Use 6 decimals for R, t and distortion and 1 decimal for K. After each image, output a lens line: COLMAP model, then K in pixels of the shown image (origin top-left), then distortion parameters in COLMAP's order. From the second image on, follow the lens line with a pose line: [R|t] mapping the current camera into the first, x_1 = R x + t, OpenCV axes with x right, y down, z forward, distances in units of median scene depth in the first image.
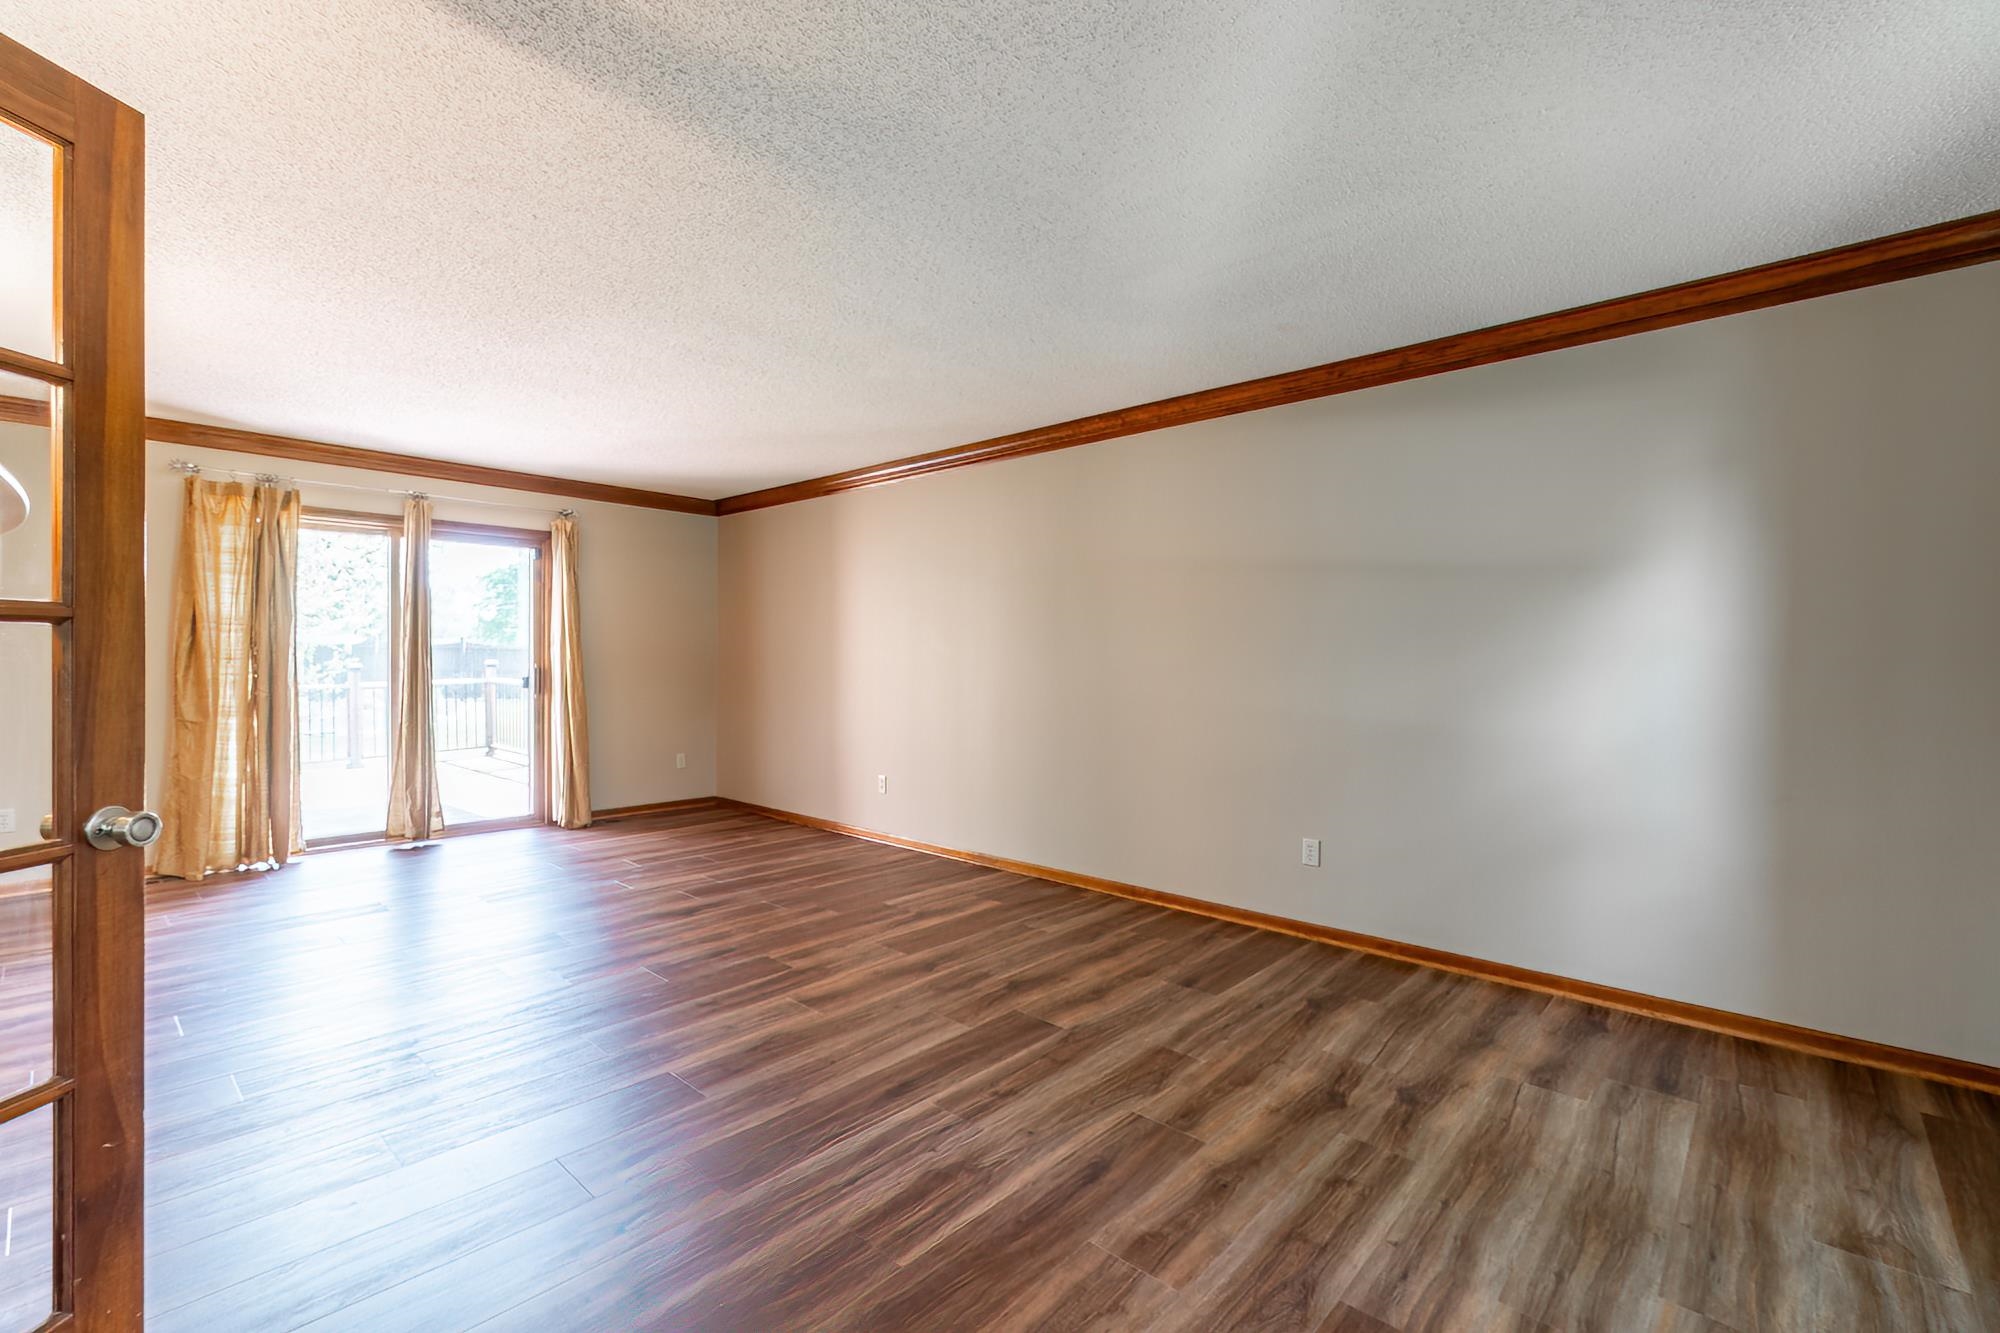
lens RADIAL K [[872.8, 0, 987.3], [0, 872.8, 658.5], [0, 0, 1]] dist [0.000460, 0.000050]
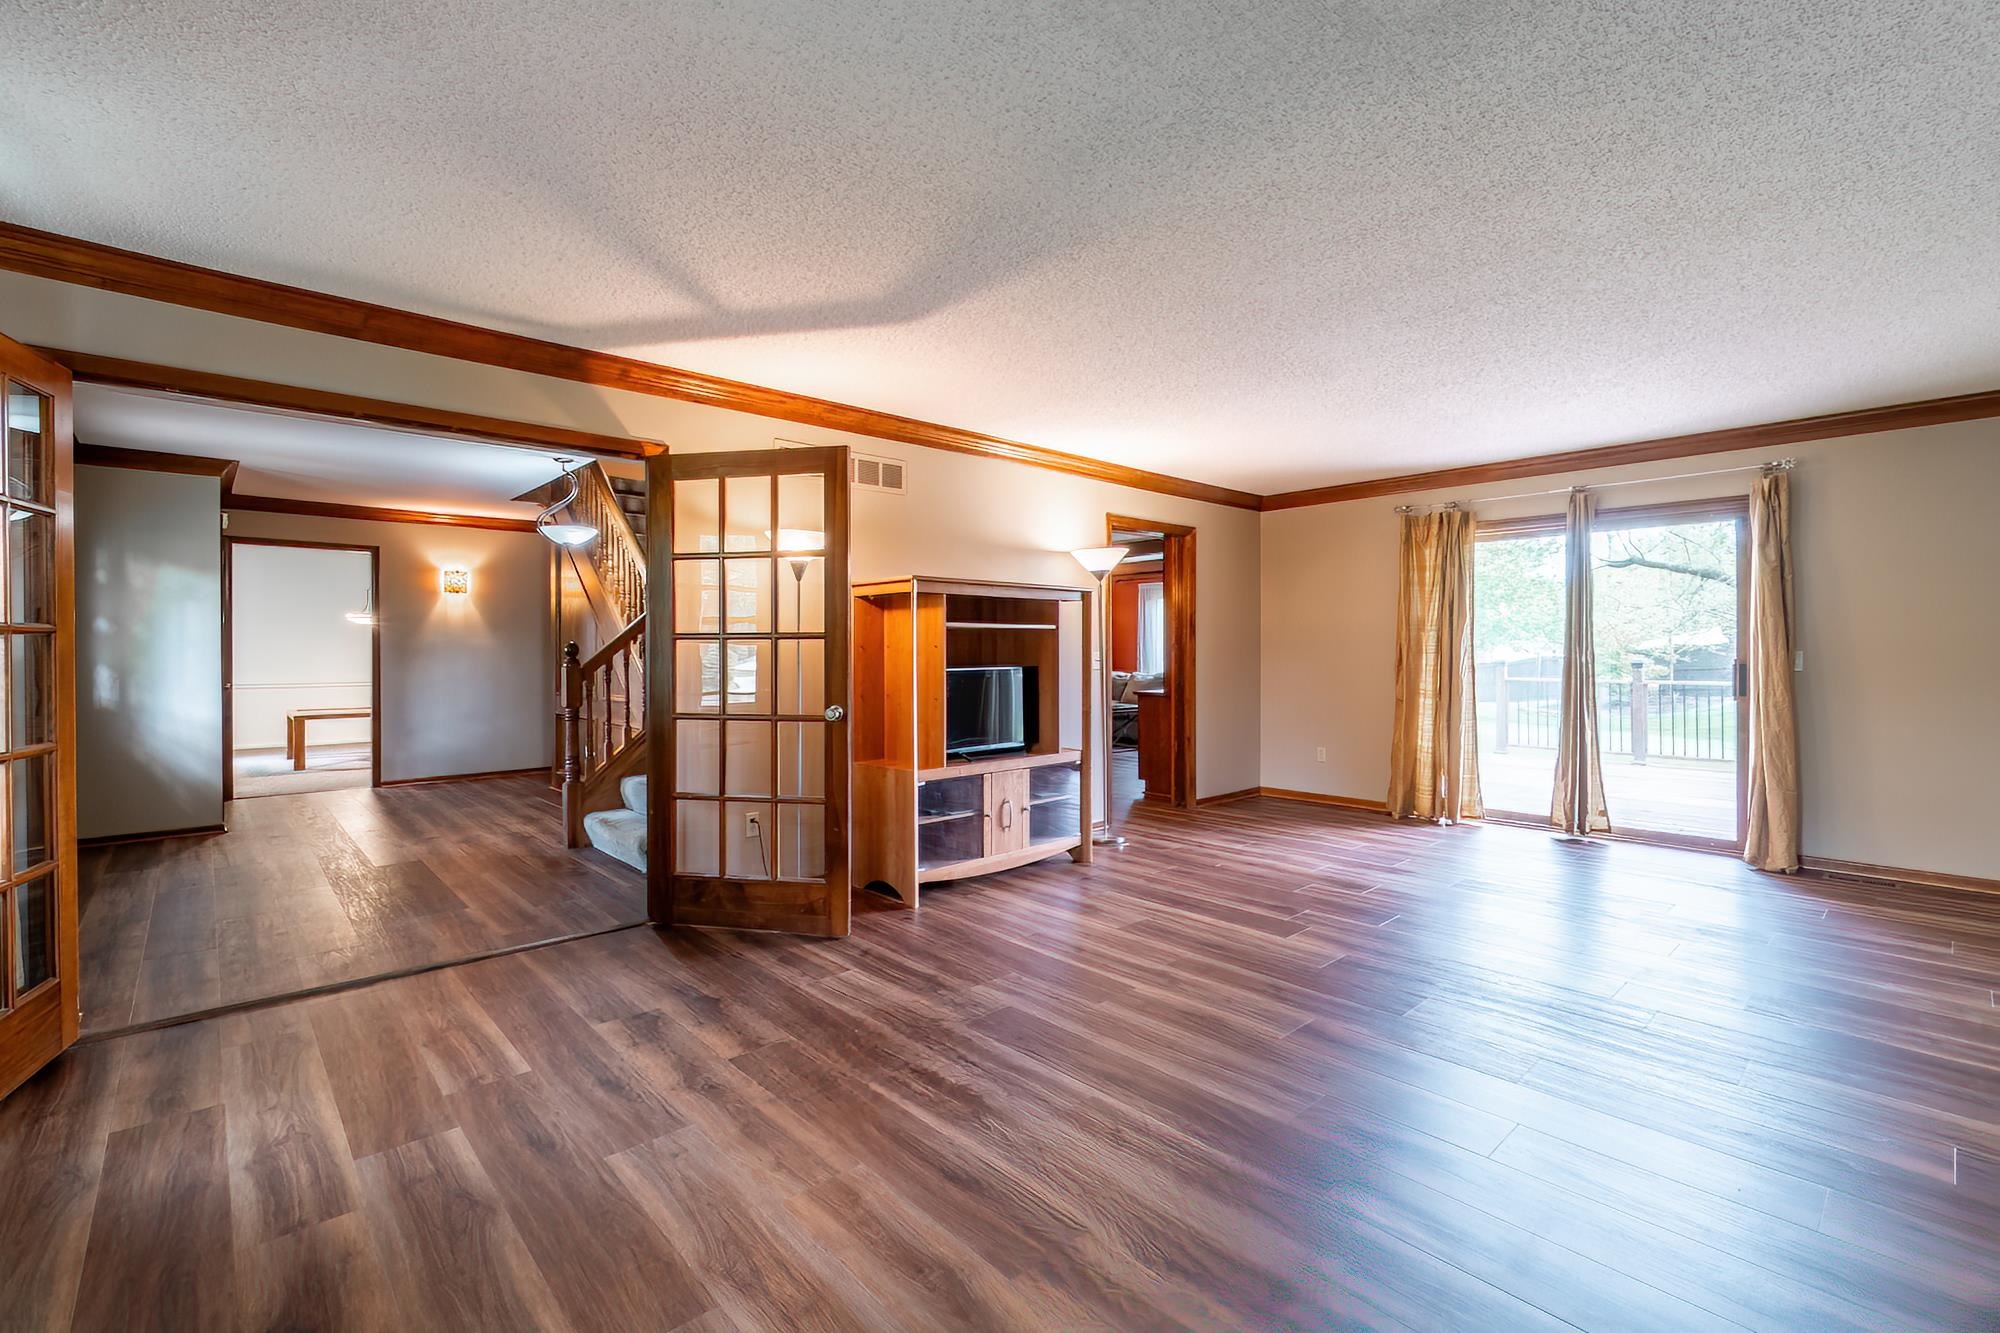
lens RADIAL K [[872.8, 0, 989.5], [0, 872.8, 656.5], [0, 0, 1]] dist [0.000460, 0.000050]
pose [[-0.080208, 0.007426, -0.996750, 0.454937], [-0.004565, 0.999959, 0.007818, -0.000695], [0.996768, 0.005177, -0.080171, 0.463884]]
